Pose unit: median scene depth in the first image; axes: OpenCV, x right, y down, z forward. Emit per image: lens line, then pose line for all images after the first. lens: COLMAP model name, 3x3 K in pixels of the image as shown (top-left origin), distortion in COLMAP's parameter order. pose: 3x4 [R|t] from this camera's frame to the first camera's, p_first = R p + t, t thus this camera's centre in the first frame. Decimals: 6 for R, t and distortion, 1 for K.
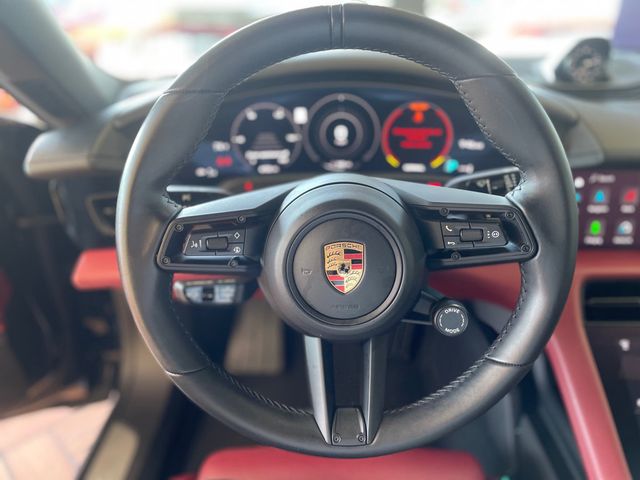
lens RADIAL K [[482.0, 0, 320.0], [0, 482.0, 240.0], [0, 0, 1]] dist [0.078203, -0.113880]
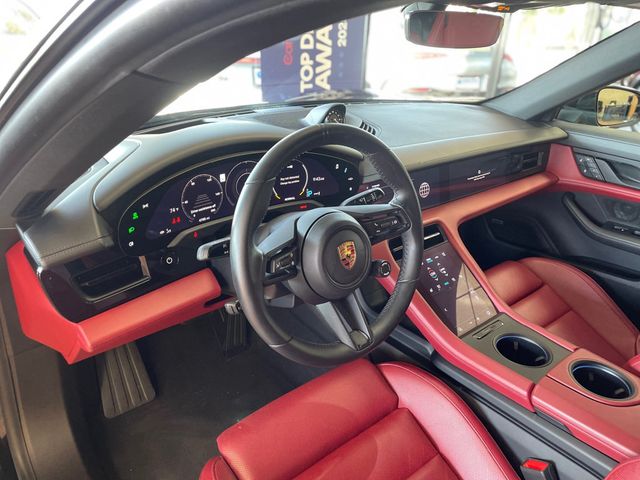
lens RADIAL K [[482.0, 0, 320.0], [0, 482.0, 240.0], [0, 0, 1]] dist [0.078203, -0.113880]
pose [[0.753774, -0.241156, 0.611284, -0.923008], [0.258472, 0.964053, 0.061604, -0.115844], [-0.604166, 0.111564, 0.789010, -0.353141]]
